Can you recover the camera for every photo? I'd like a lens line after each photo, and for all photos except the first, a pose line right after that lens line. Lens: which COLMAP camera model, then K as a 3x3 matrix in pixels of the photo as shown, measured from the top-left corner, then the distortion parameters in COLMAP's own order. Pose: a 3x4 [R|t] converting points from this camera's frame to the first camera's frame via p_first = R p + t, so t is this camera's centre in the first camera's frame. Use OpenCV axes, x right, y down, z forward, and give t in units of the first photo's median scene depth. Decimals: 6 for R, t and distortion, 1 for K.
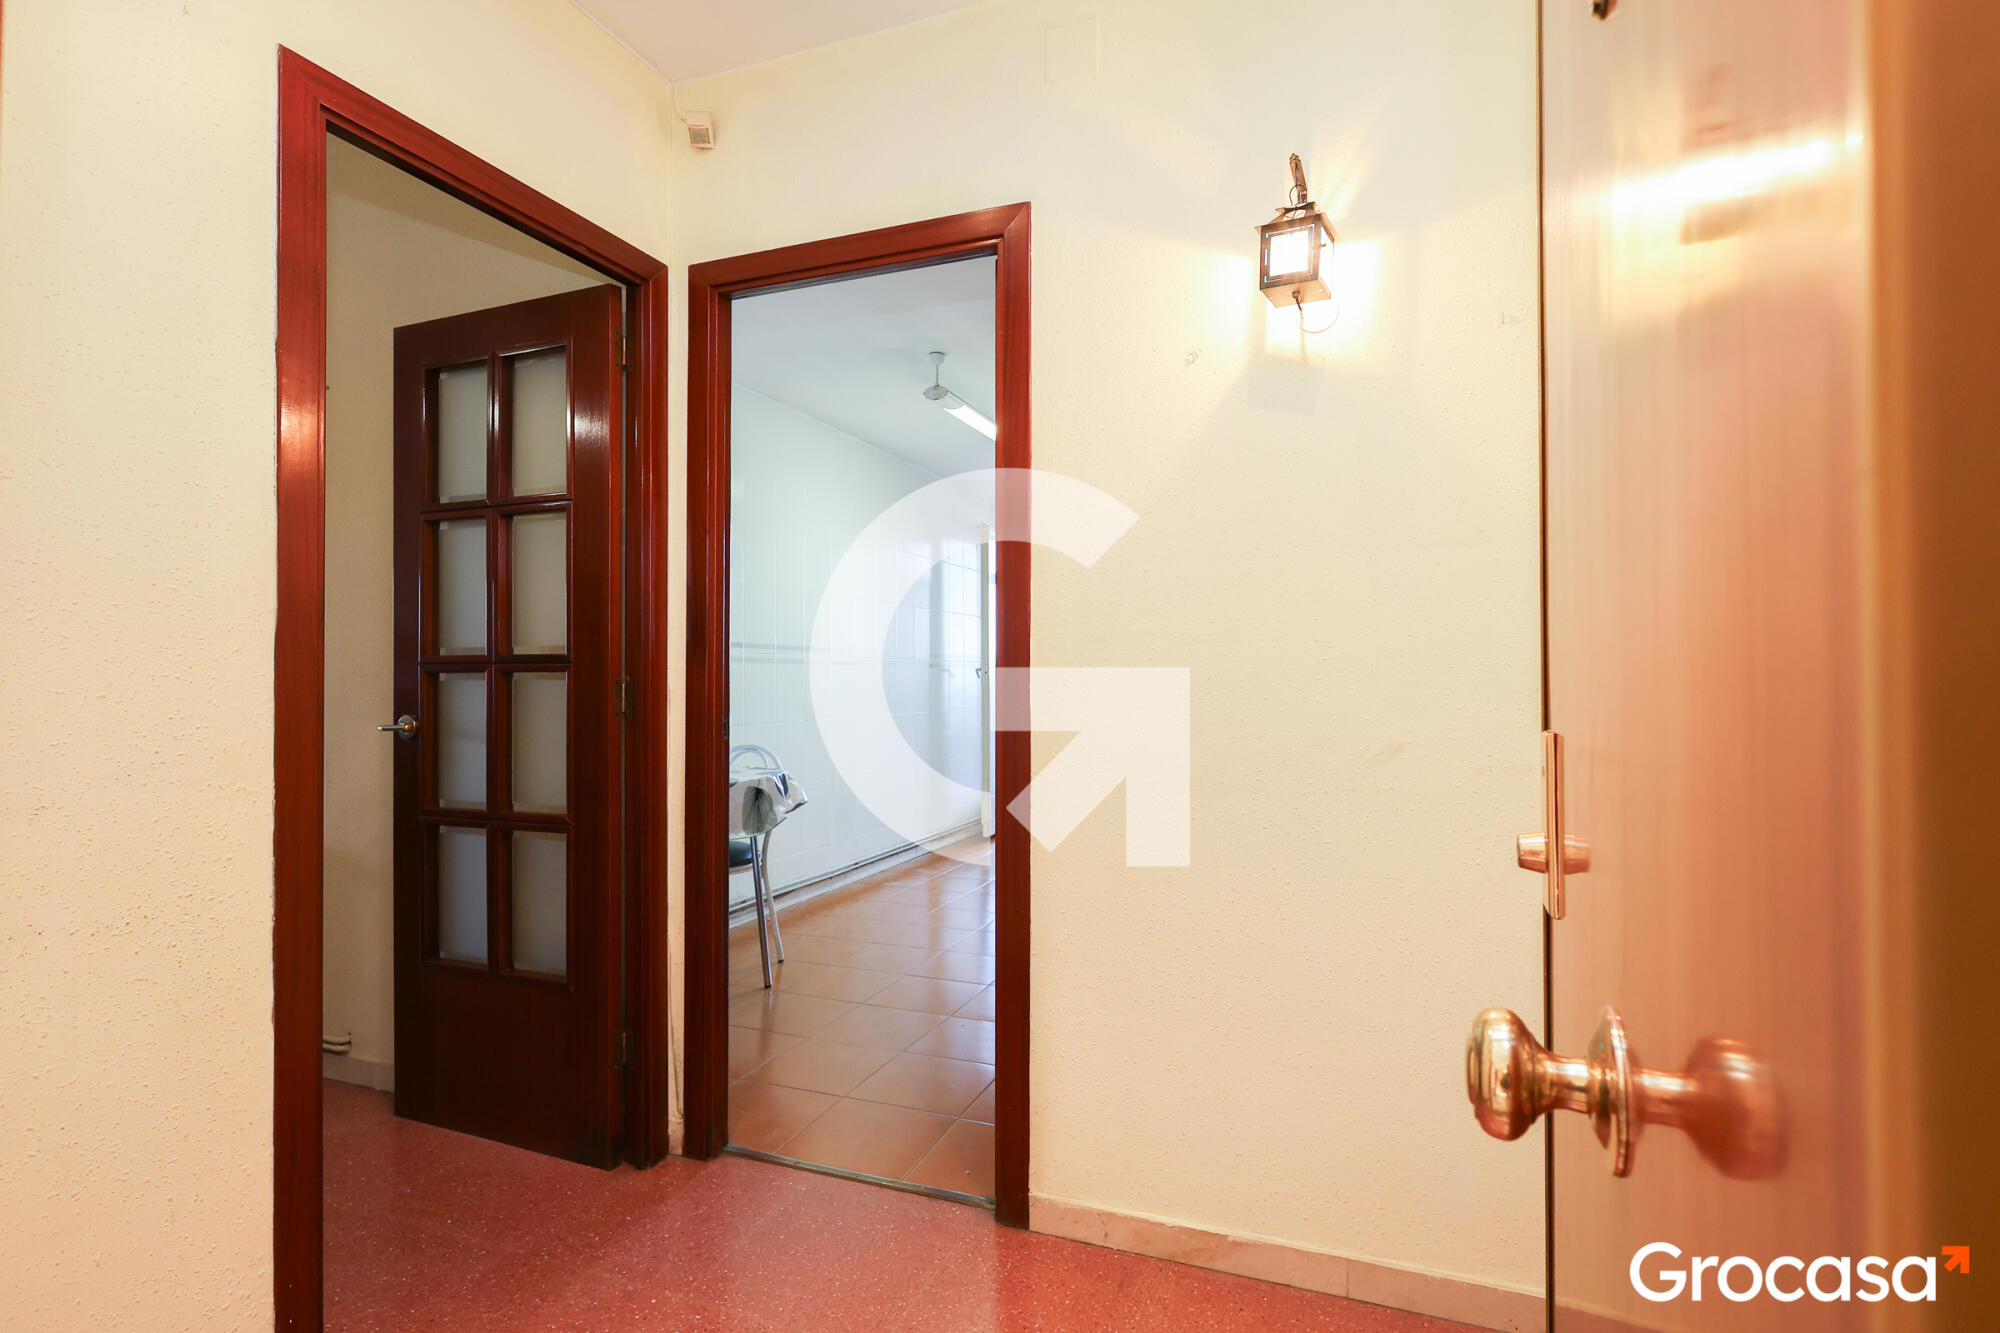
lens RADIAL K [[960.8, 0, 1000.5], [0, 960.8, 671.8], [0, 0, 1]] dist [-0.000186, -0.000011]
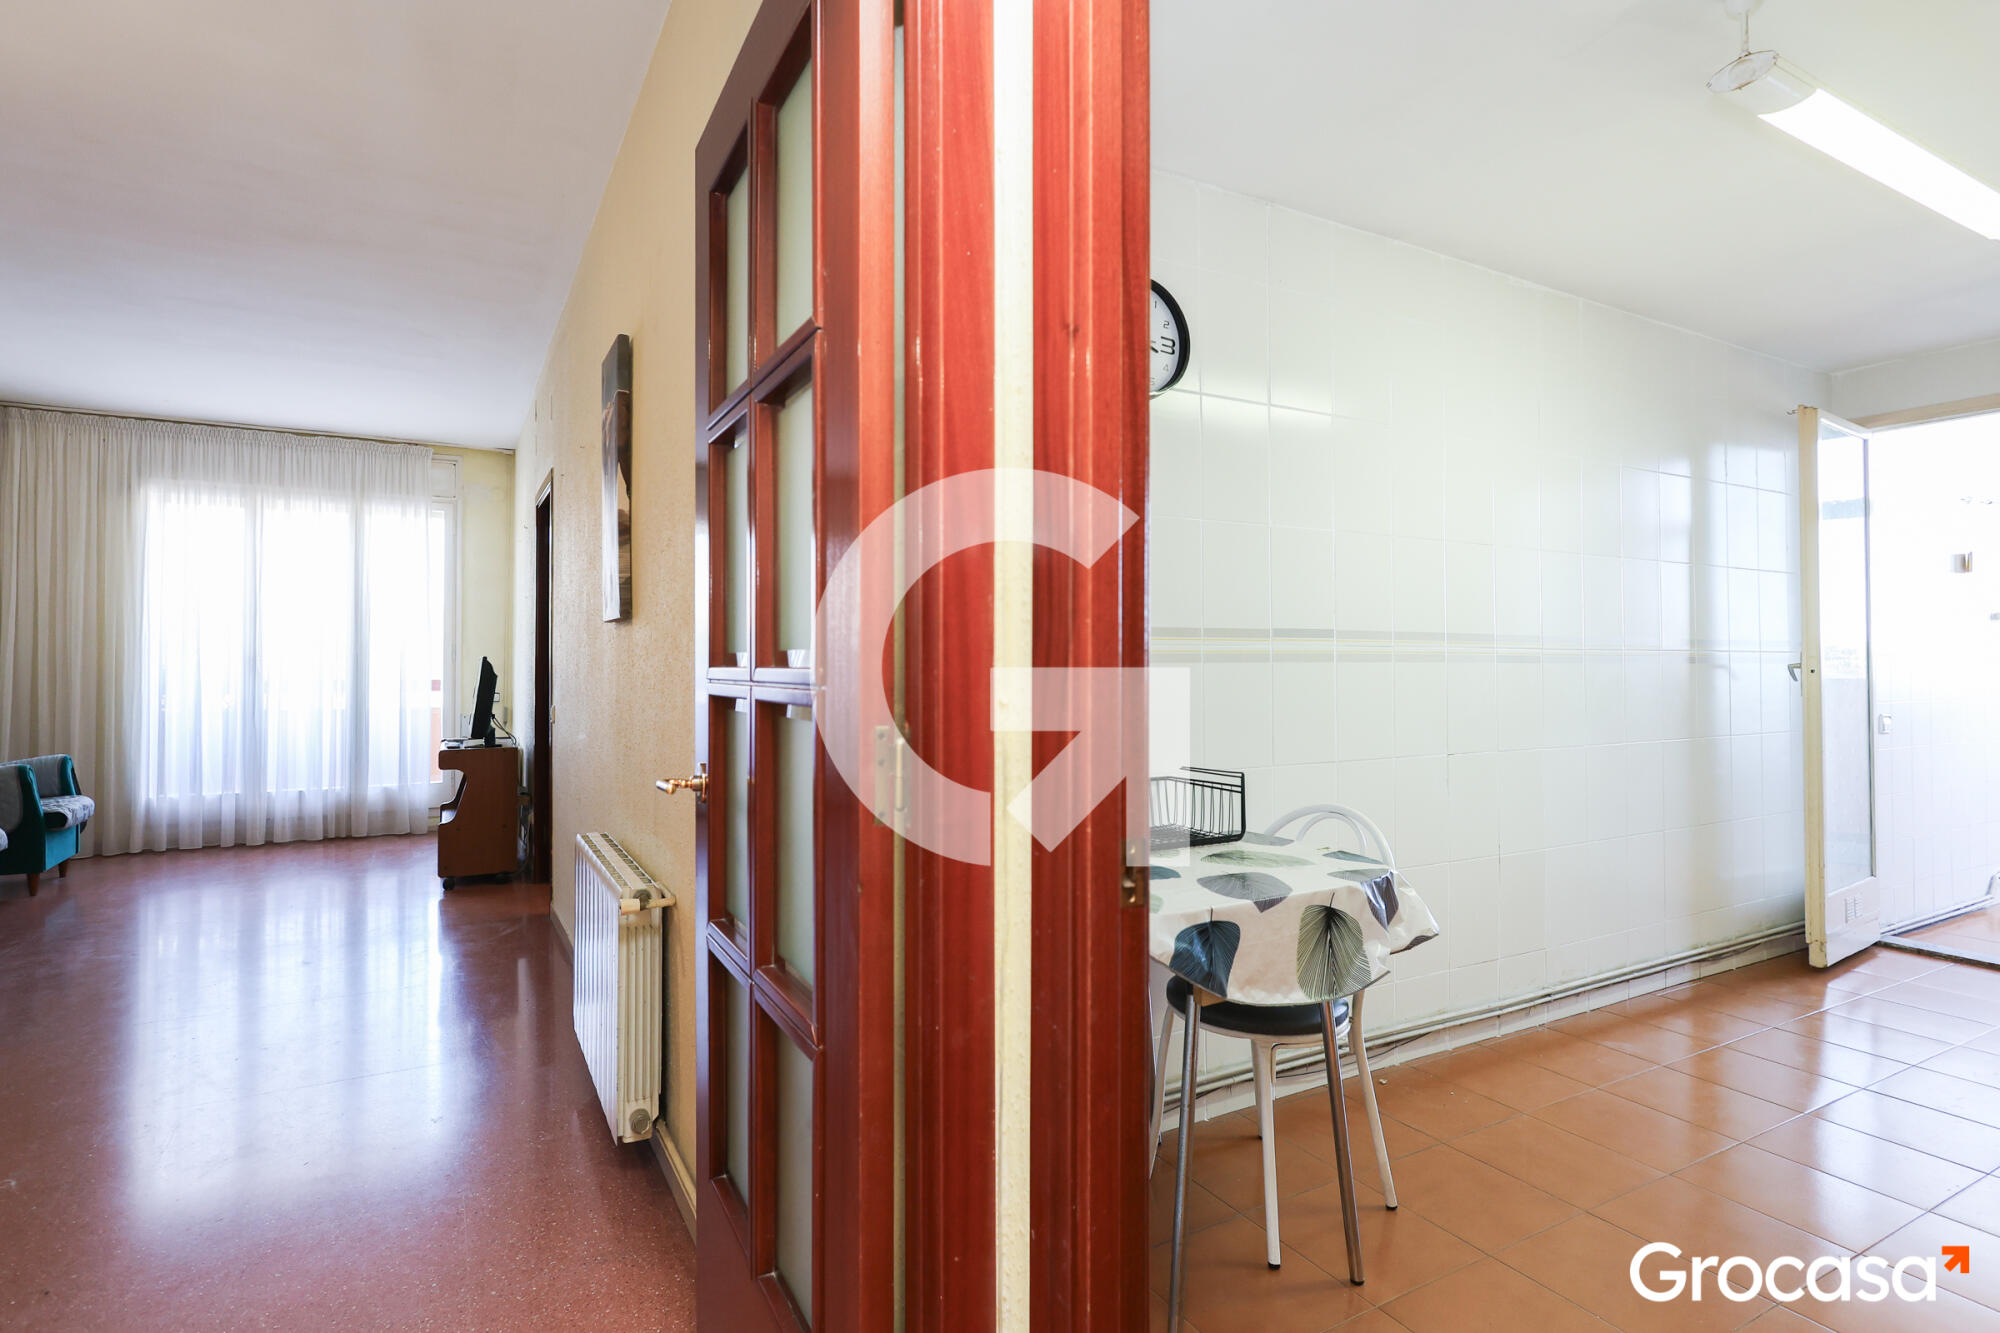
lens RADIAL K [[960.8, 0, 985.4], [0, 960.8, 662.9], [0, 0, 1]] dist [-0.000186, -0.000011]
pose [[0.778264, -0.004589, -0.627920, -0.066226], [0.005644, 0.999984, -0.000313, -0.011635], [0.627912, -0.003300, 0.778278, 0.450305]]
